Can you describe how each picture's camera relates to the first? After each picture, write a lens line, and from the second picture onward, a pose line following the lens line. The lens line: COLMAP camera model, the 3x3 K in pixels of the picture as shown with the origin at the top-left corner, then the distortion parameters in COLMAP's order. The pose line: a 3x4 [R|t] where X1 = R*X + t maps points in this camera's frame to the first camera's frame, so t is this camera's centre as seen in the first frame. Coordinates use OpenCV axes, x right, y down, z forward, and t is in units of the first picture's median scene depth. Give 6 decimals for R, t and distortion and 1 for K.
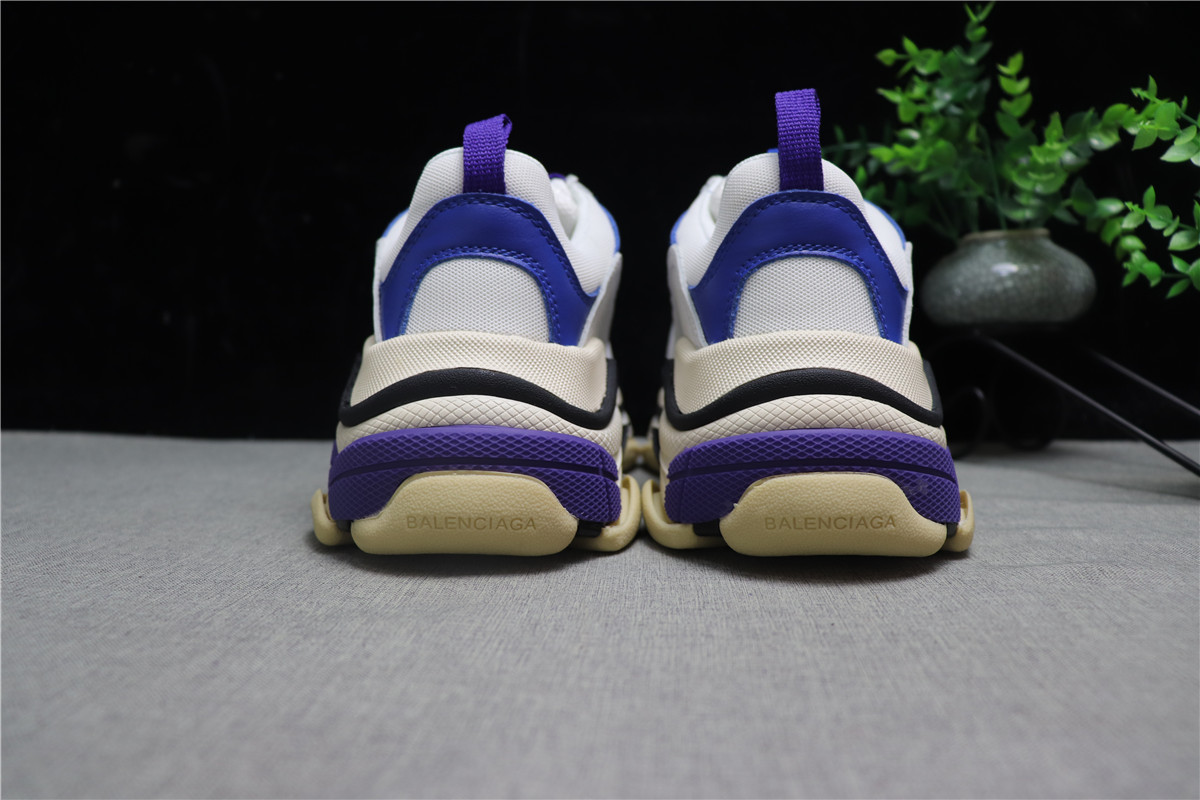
lens RADIAL K [[1004.0, 0, 593.6], [0, 1004.0, 403.0], [0, 0, 1]] dist [-0.155762, 0.099895]
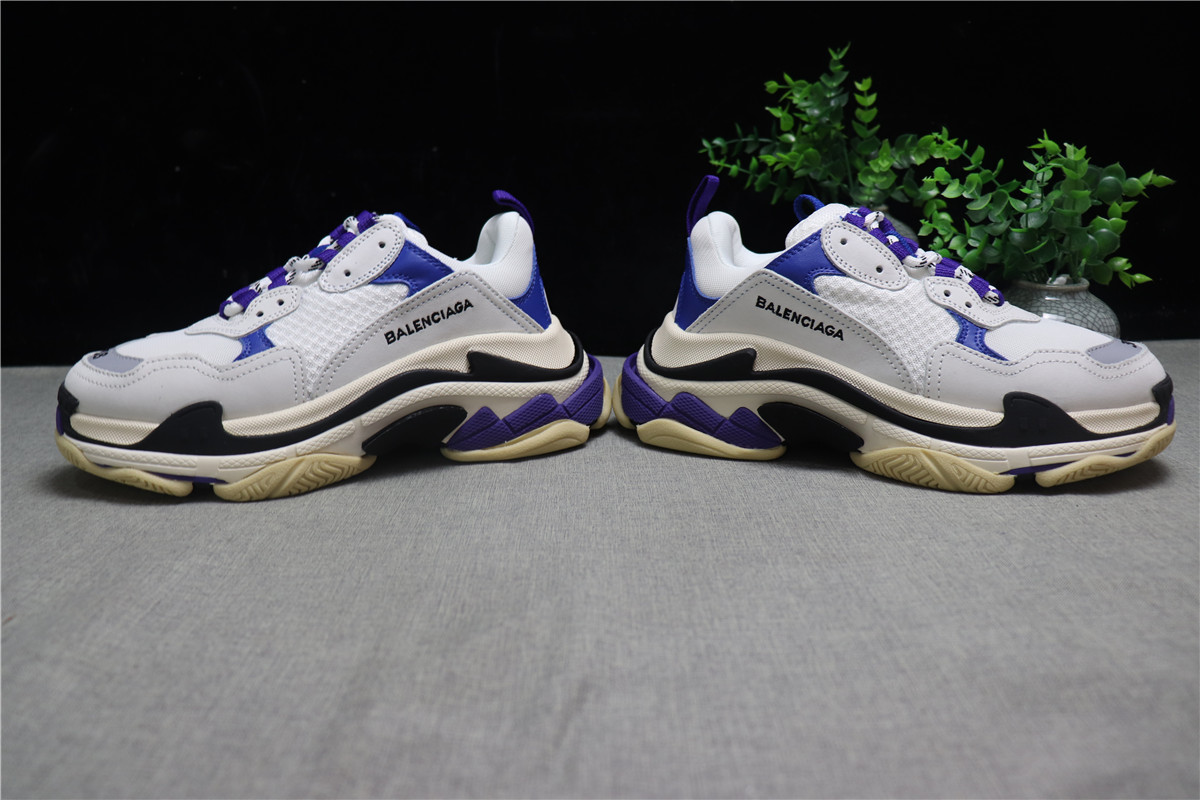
lens RADIAL K [[1004.0, 0, 600.1], [0, 1004.0, 398.8], [0, 0, 1]] dist [-0.155762, 0.099895]
pose [[0.996155, -0.033464, 0.080971, -0.128891], [0.020217, 0.987039, 0.159199, -0.277401], [-0.085249, -0.156950, 0.983920, -0.790472]]
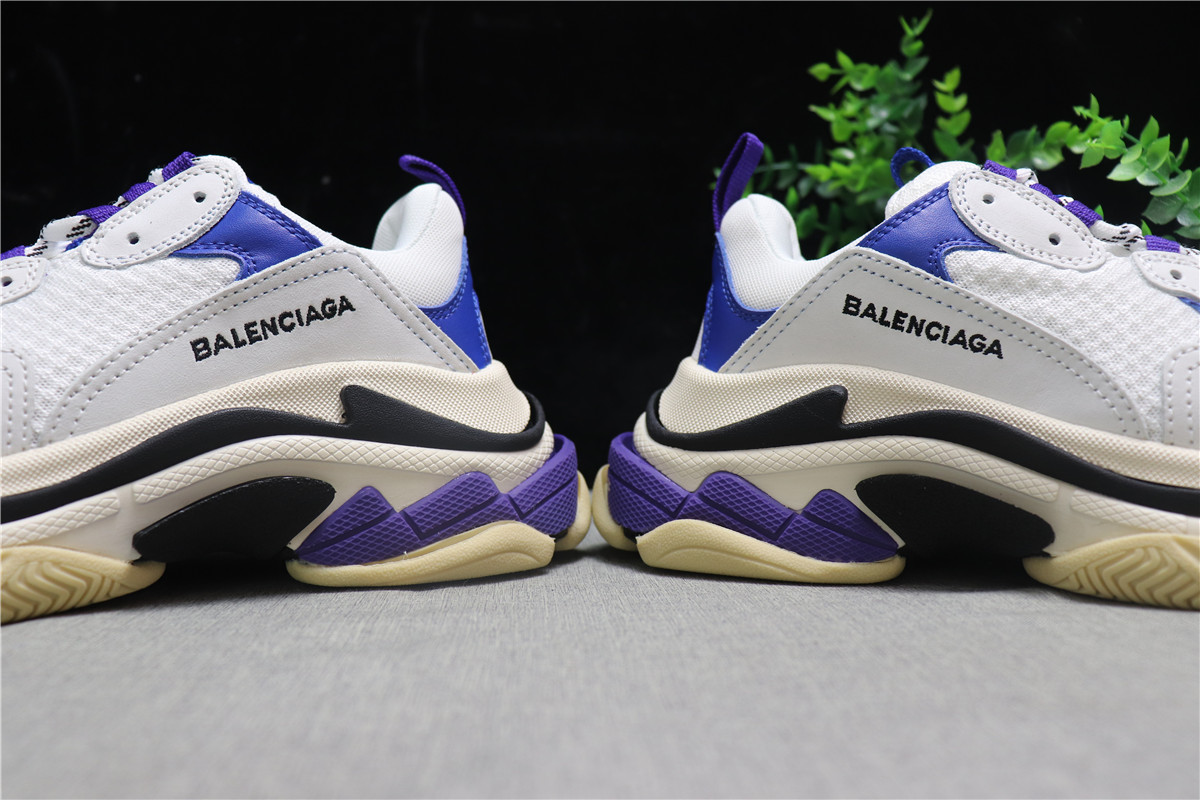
lens RADIAL K [[1182.1, 0, 601.1], [0, 1182.1, 375.1], [0, 0, 1]] dist [-0.089303, 0.000000]
pose [[0.991898, -0.008193, 0.126772, -0.105050], [0.018273, 0.996742, -0.078559, 0.042915], [-0.125715, 0.080239, 0.988816, -0.132278]]
